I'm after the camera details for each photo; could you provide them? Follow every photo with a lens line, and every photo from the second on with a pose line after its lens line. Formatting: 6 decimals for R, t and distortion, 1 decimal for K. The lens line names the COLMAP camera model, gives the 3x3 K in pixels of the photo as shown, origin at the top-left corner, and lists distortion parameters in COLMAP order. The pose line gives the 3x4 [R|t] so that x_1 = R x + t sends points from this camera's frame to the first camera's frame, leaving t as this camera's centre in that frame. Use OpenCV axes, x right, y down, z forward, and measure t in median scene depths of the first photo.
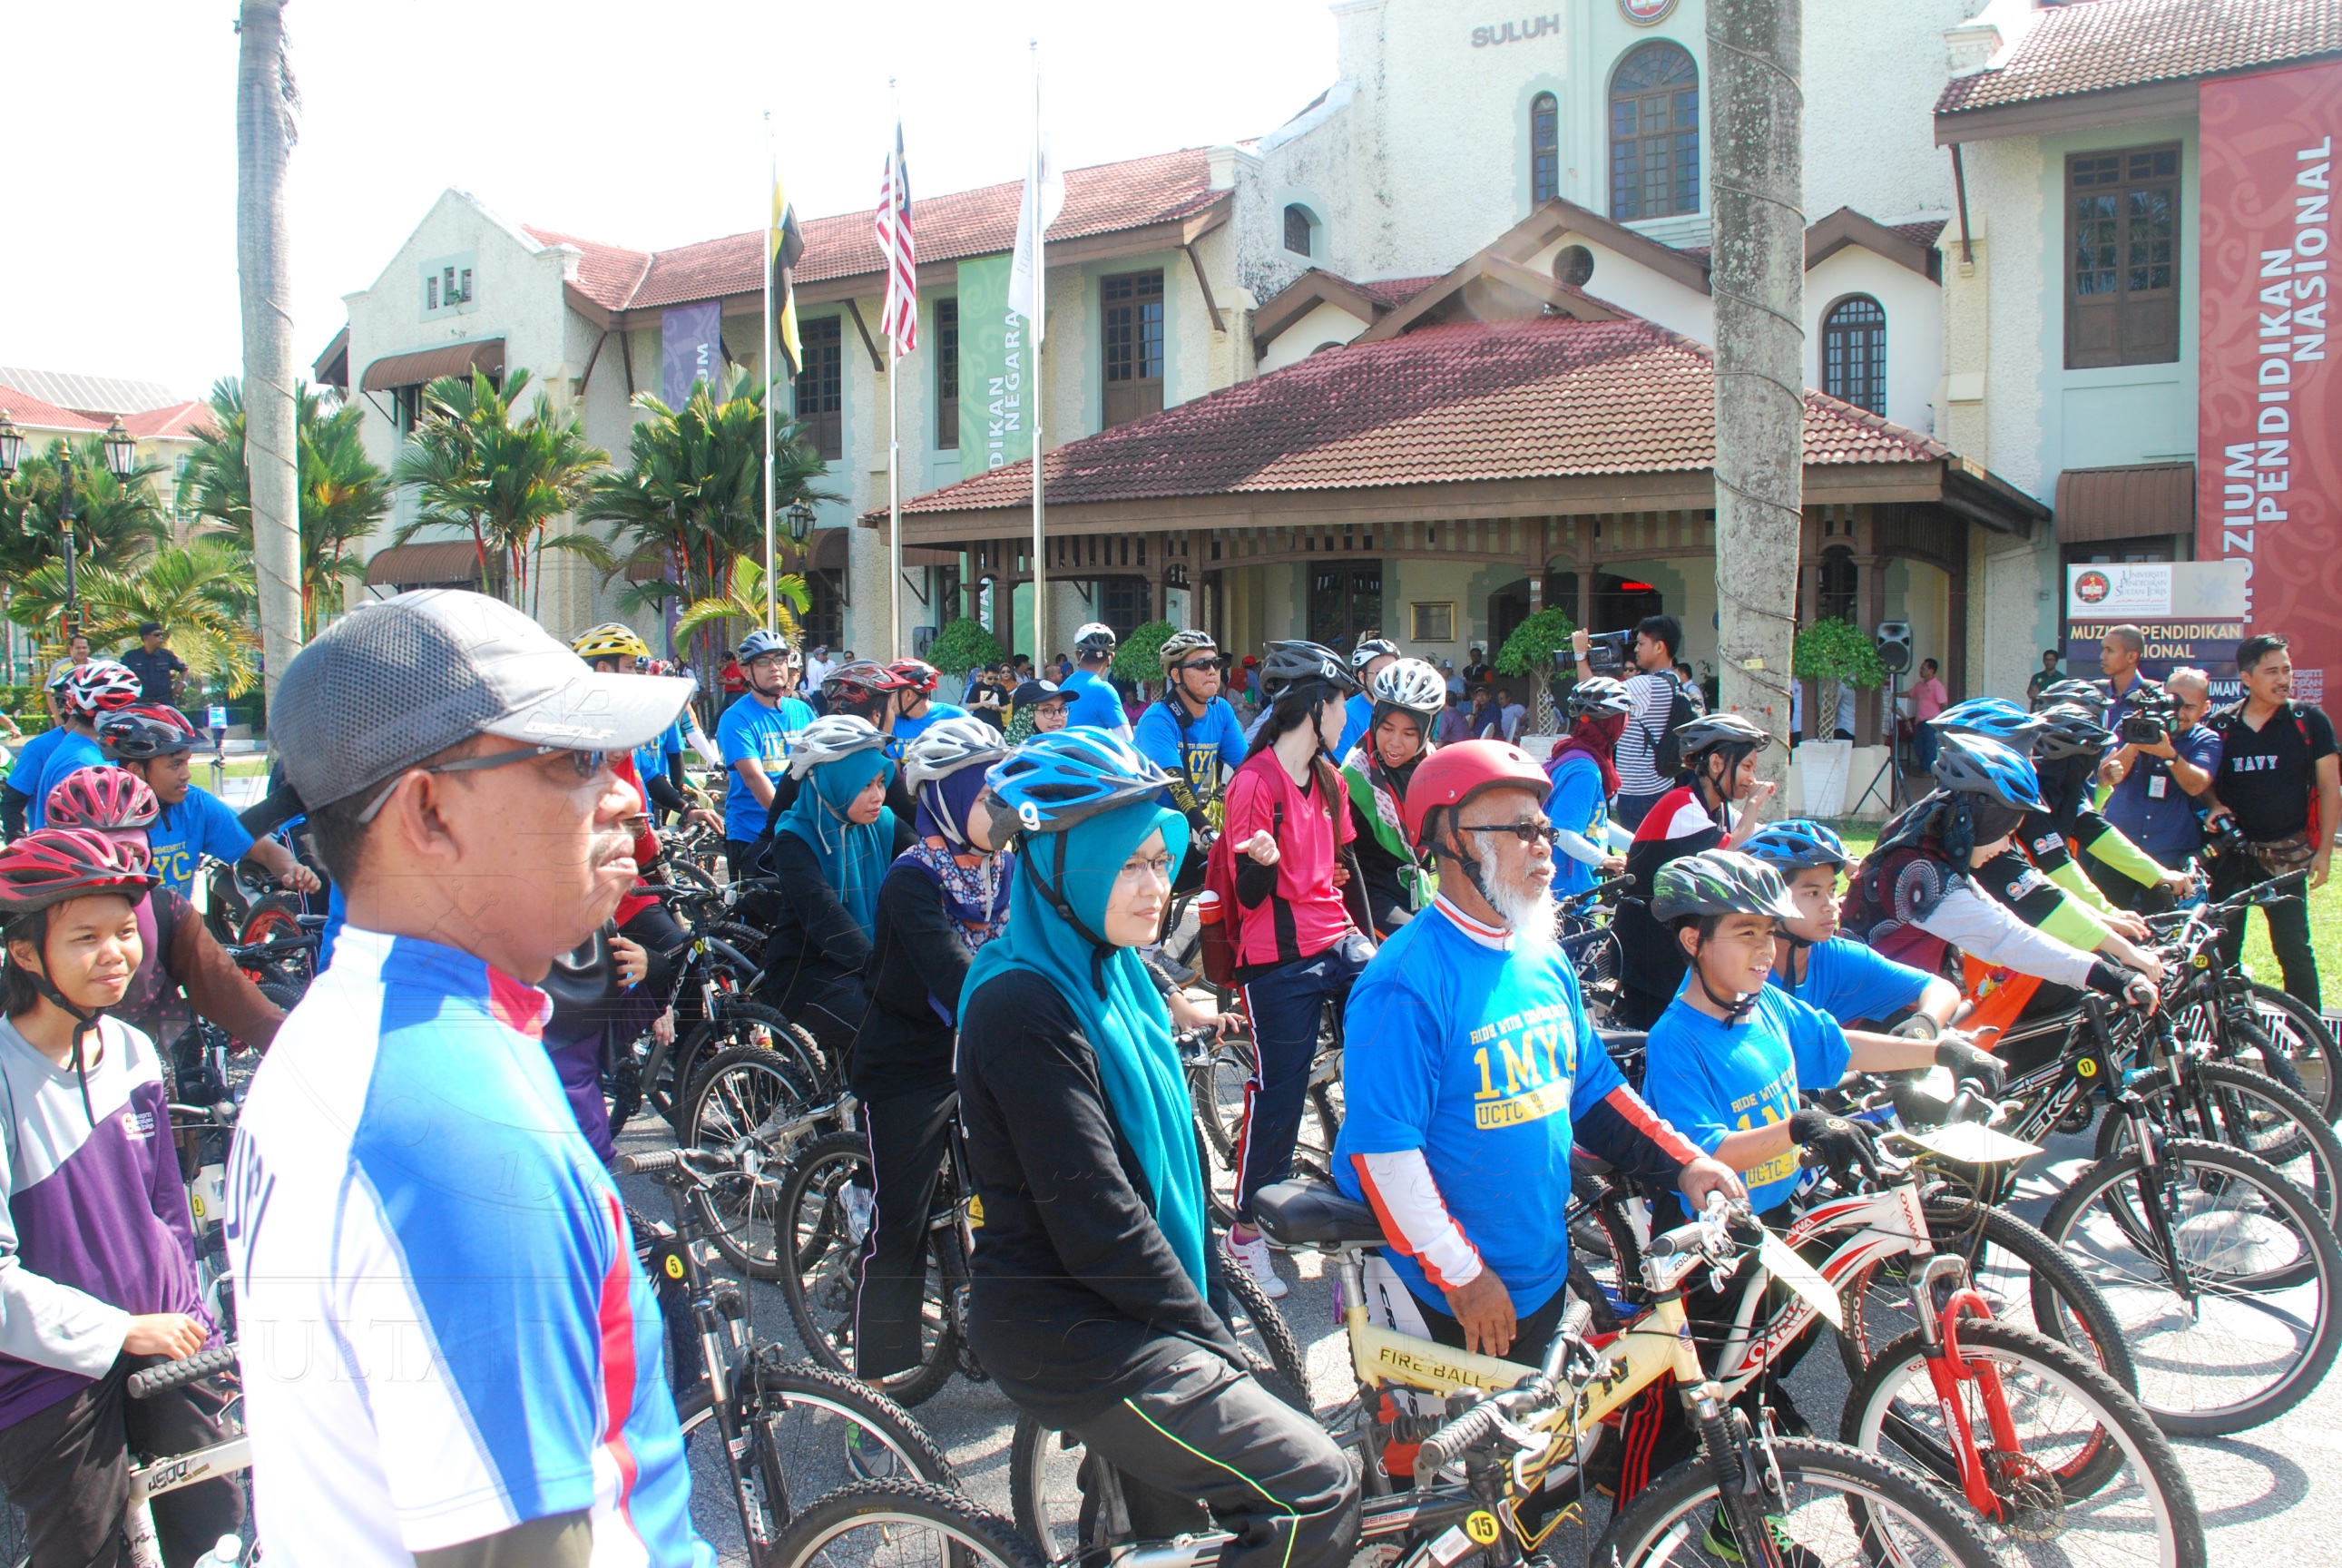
lens RADIAL K [[1830.8, 0, 1177.8], [0, 1830.8, 795.7], [0, 0, 1]] dist [-0.153304, 0.106354]
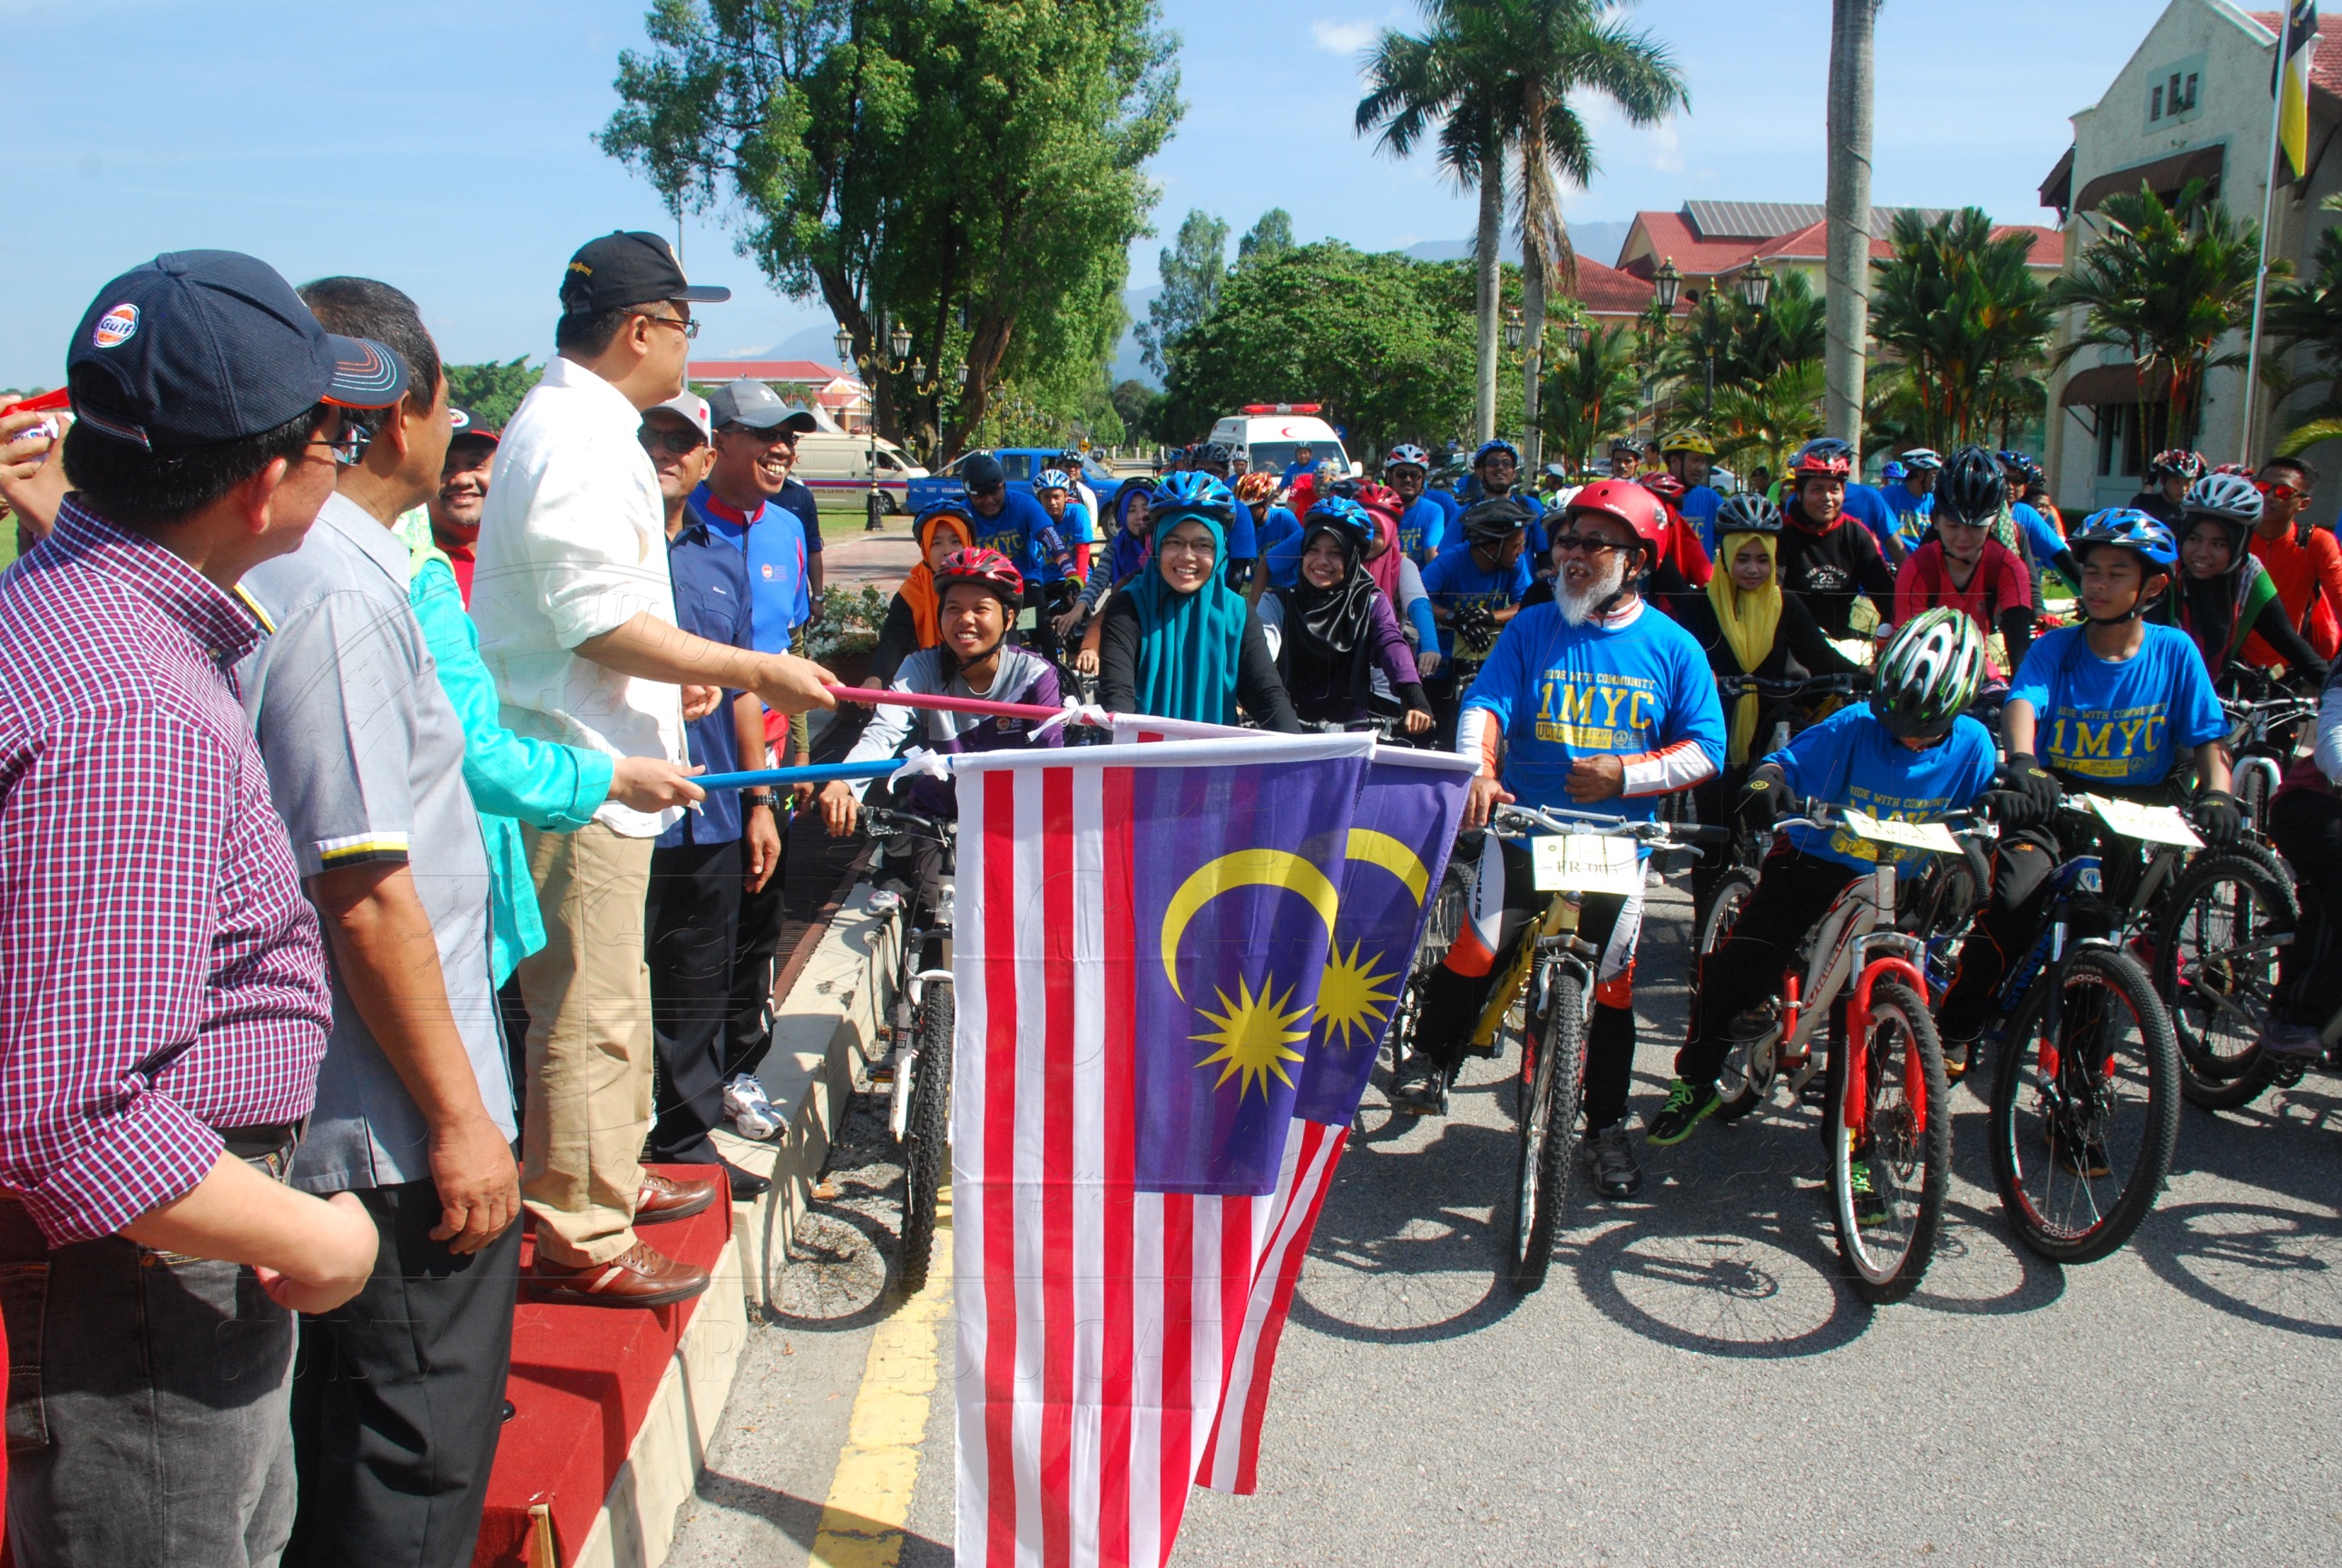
lens RADIAL K [[1830.8, 0, 1187.7], [0, 1830.8, 811.0], [0, 0, 1]] dist [-0.153304, 0.106354]
pose [[0.584261, 0.156862, -0.796262, 0.138017], [-0.071069, 0.987263, 0.142342, 0.004666], [0.808448, -0.026575, 0.587968, -0.012704]]
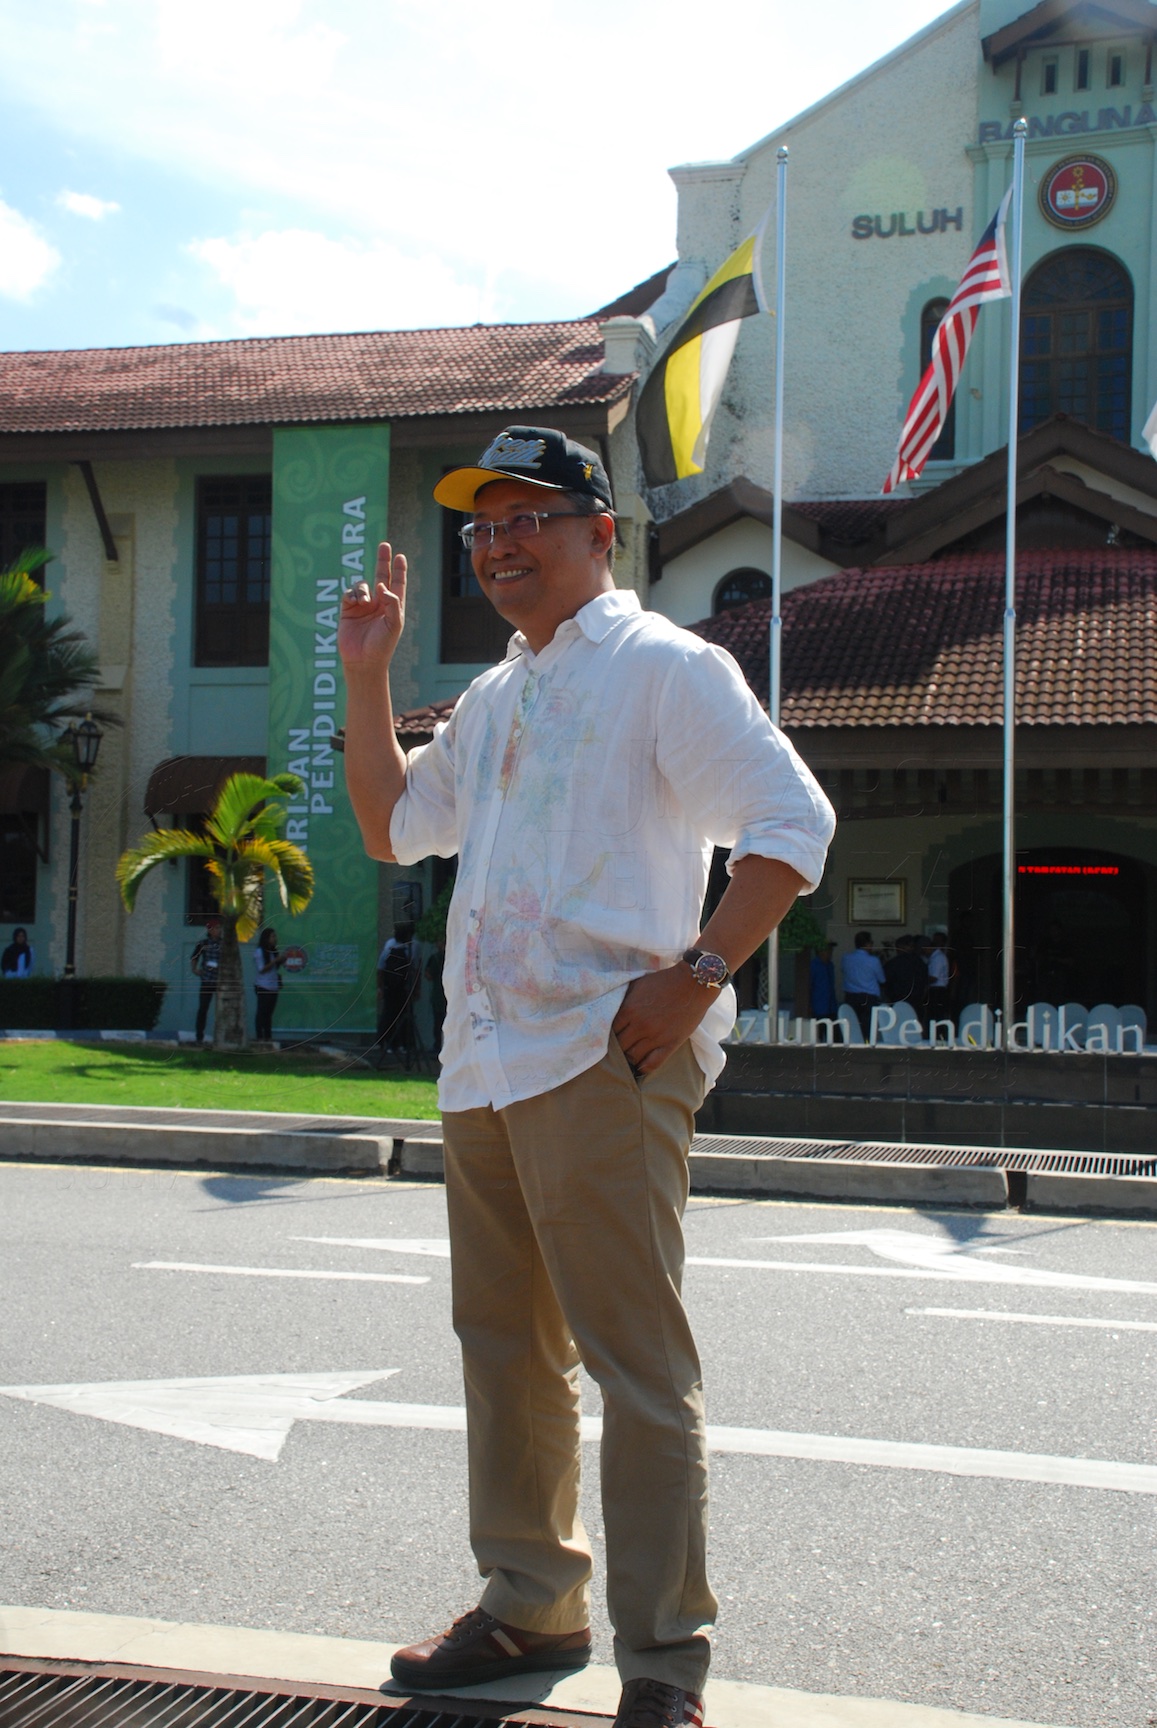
lens RADIAL K [[2080.4, 0, 542.0], [0, 2080.4, 880.5], [0, 0, 1]] dist [0.099111, 0.000000]
pose [[0.948577, 0.032278, 0.314897, -0.344723], [0.005211, 0.993060, -0.117491, 0.009010], [-0.316504, 0.113090, 0.941826, 0.148295]]
